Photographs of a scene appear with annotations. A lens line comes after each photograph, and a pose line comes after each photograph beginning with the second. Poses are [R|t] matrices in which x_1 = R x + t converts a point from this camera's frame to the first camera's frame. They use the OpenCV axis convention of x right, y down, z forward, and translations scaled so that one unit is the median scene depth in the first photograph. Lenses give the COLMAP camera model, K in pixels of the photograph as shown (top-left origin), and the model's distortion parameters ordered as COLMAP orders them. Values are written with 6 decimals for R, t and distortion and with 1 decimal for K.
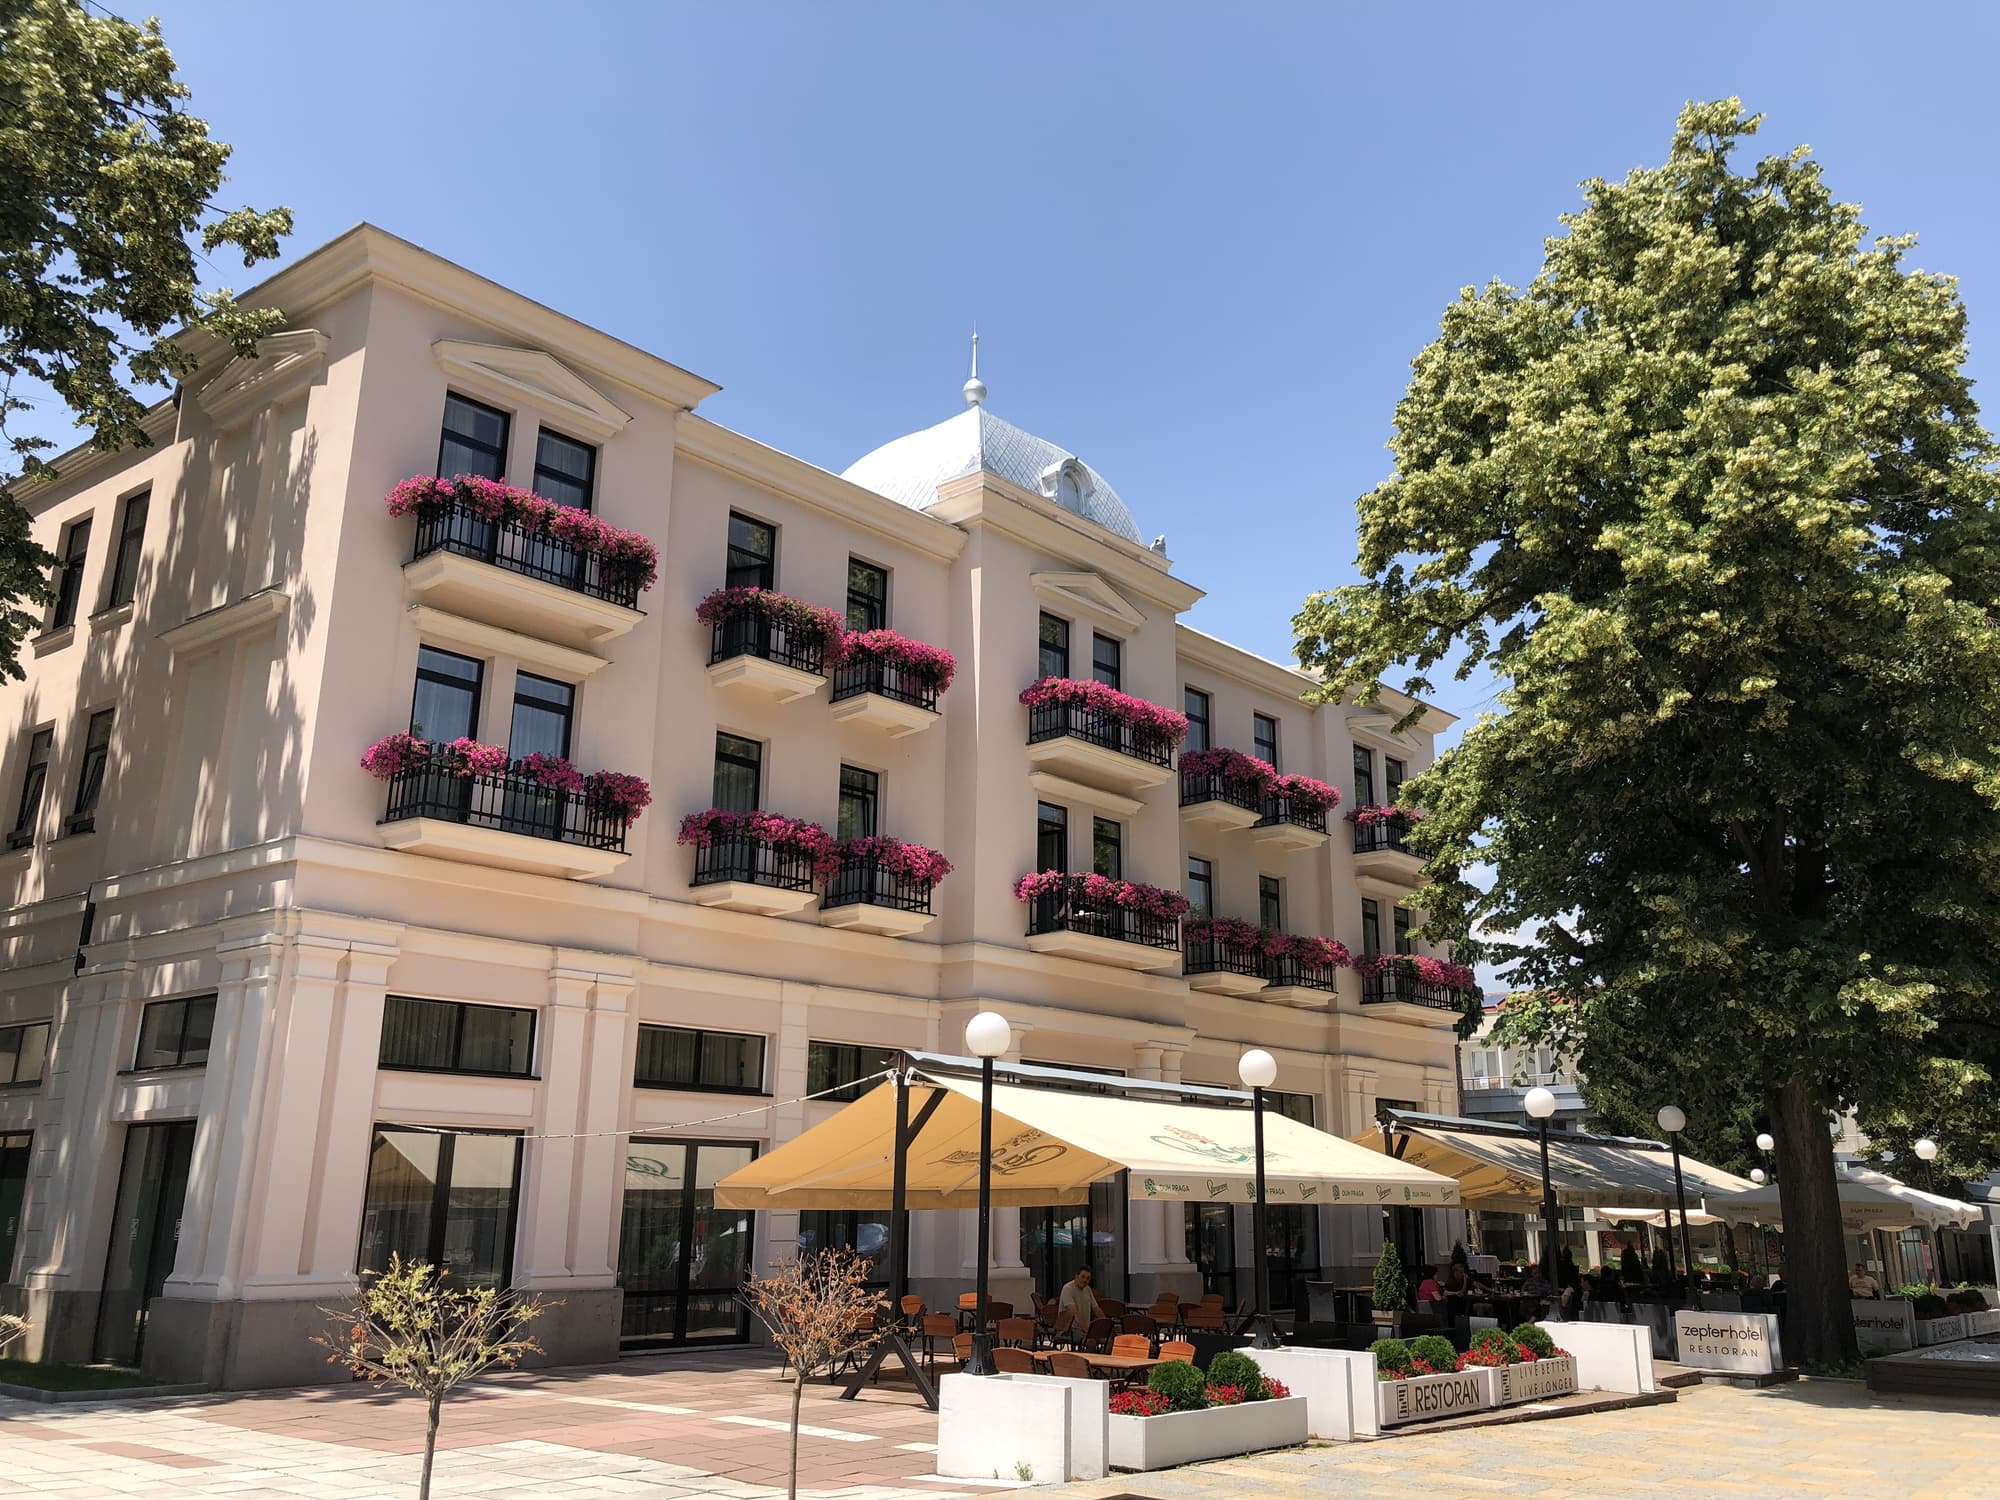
lens RADIAL K [[1619.9, 0, 1000.0], [0, 1619.9, 750.0], [0, 0, 1]] dist [0.062140, -0.086000]
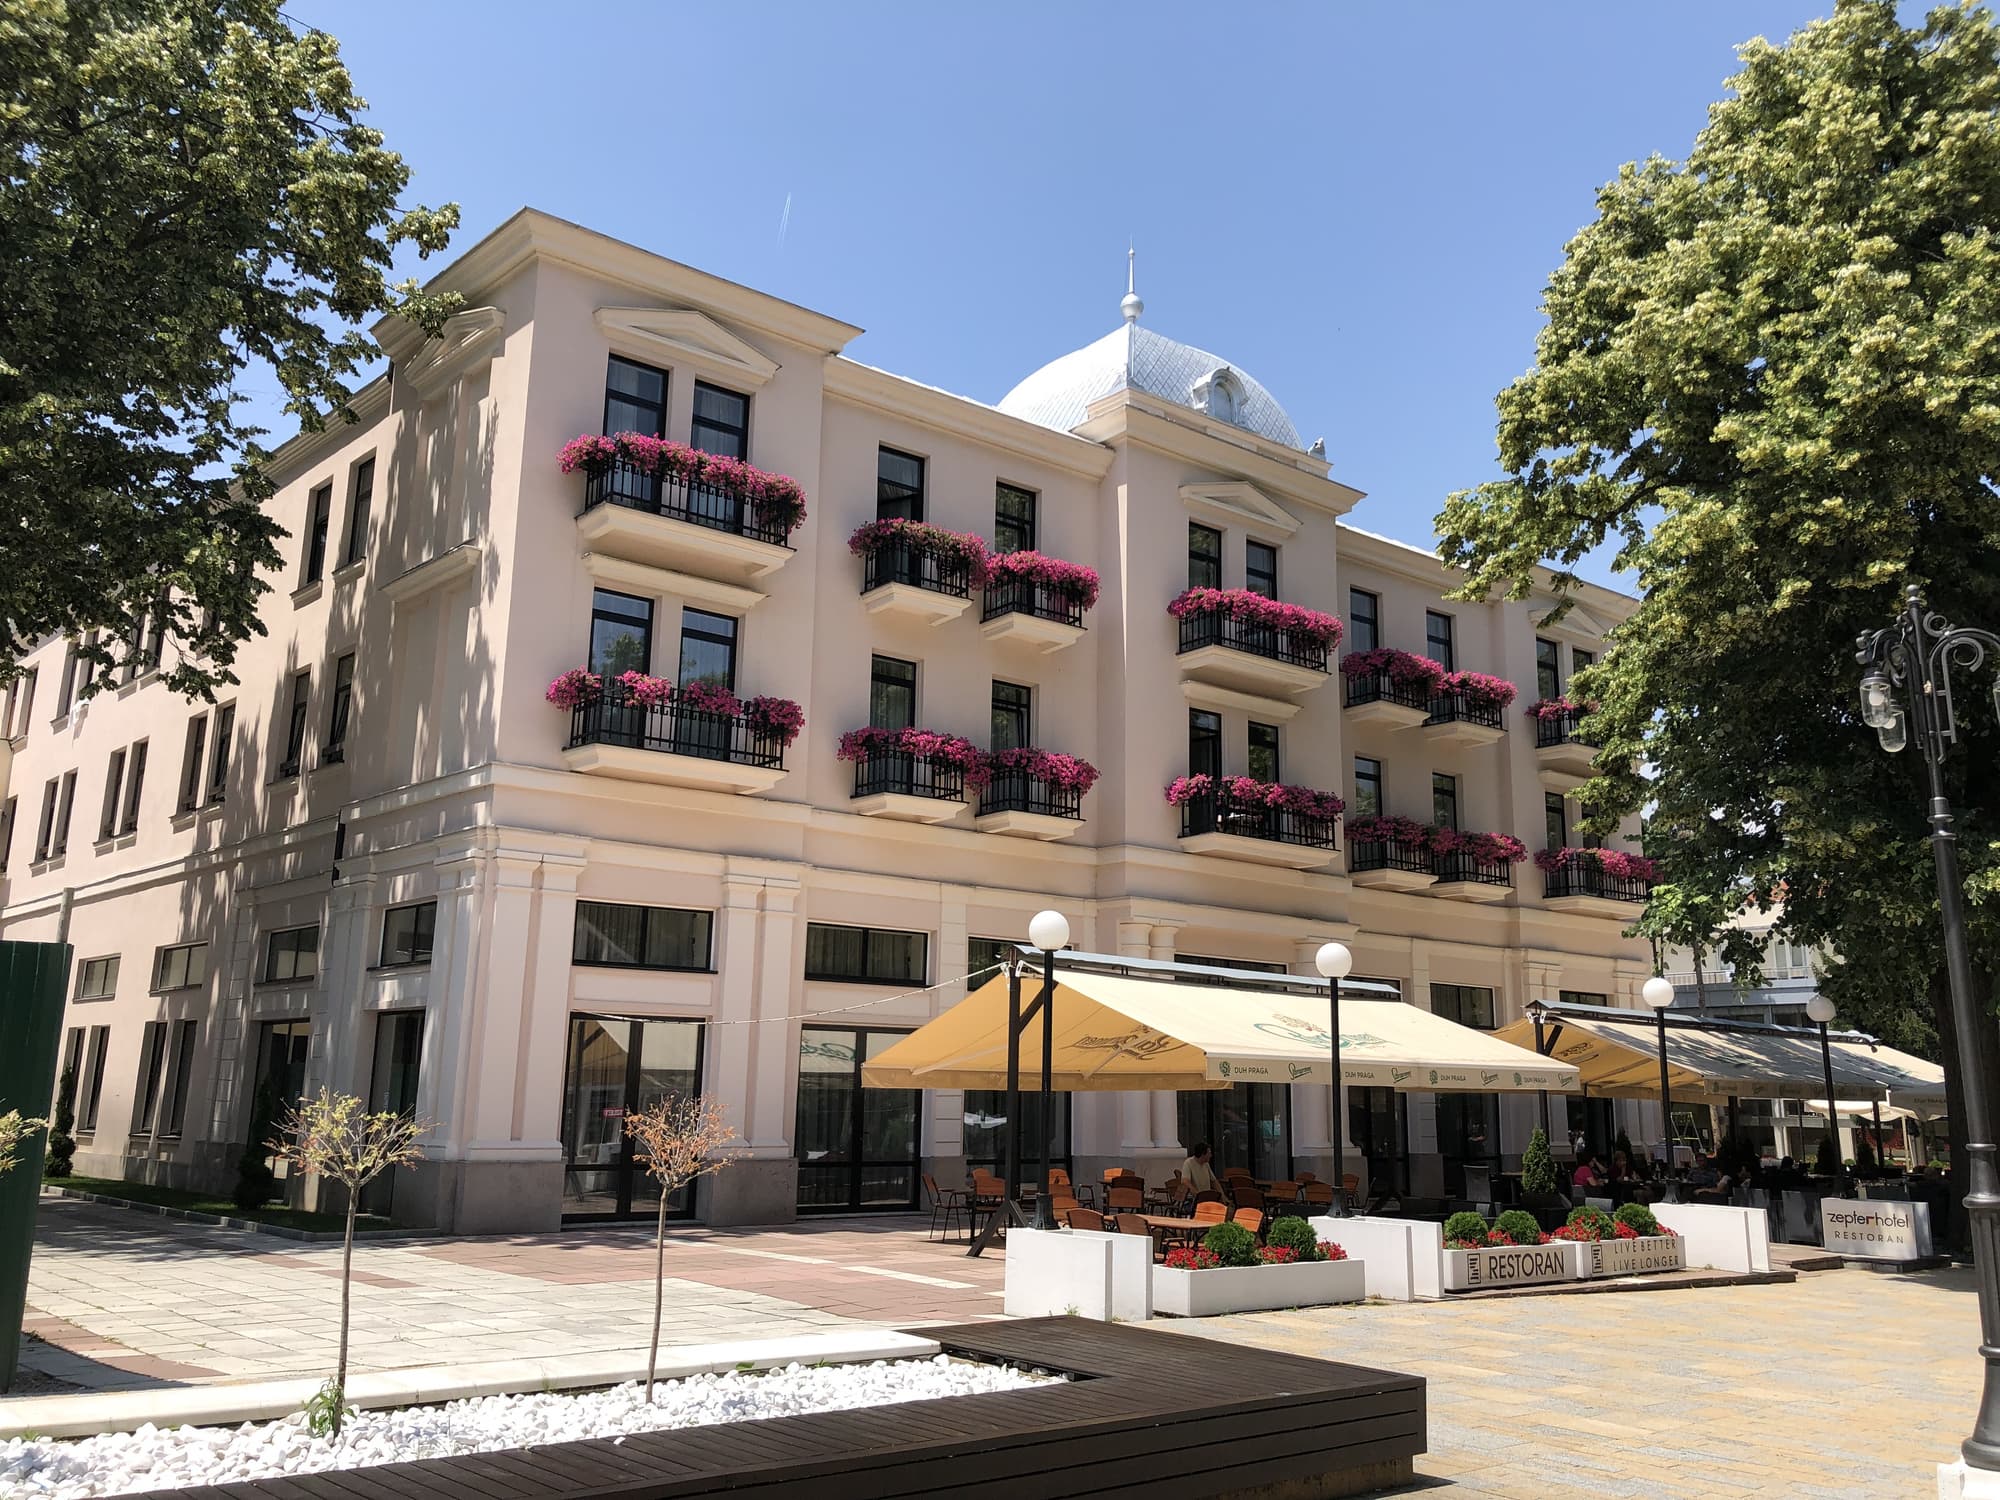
lens RADIAL K [[1619.9, 0, 1000.0], [0, 1619.9, 750.0], [0, 0, 1]] dist [0.062140, -0.086000]
pose [[0.986387, -0.026344, -0.162315, 0.089060], [0.036346, 0.997598, 0.058962, -0.009100], [0.160372, -0.064059, 0.984976, -0.054616]]
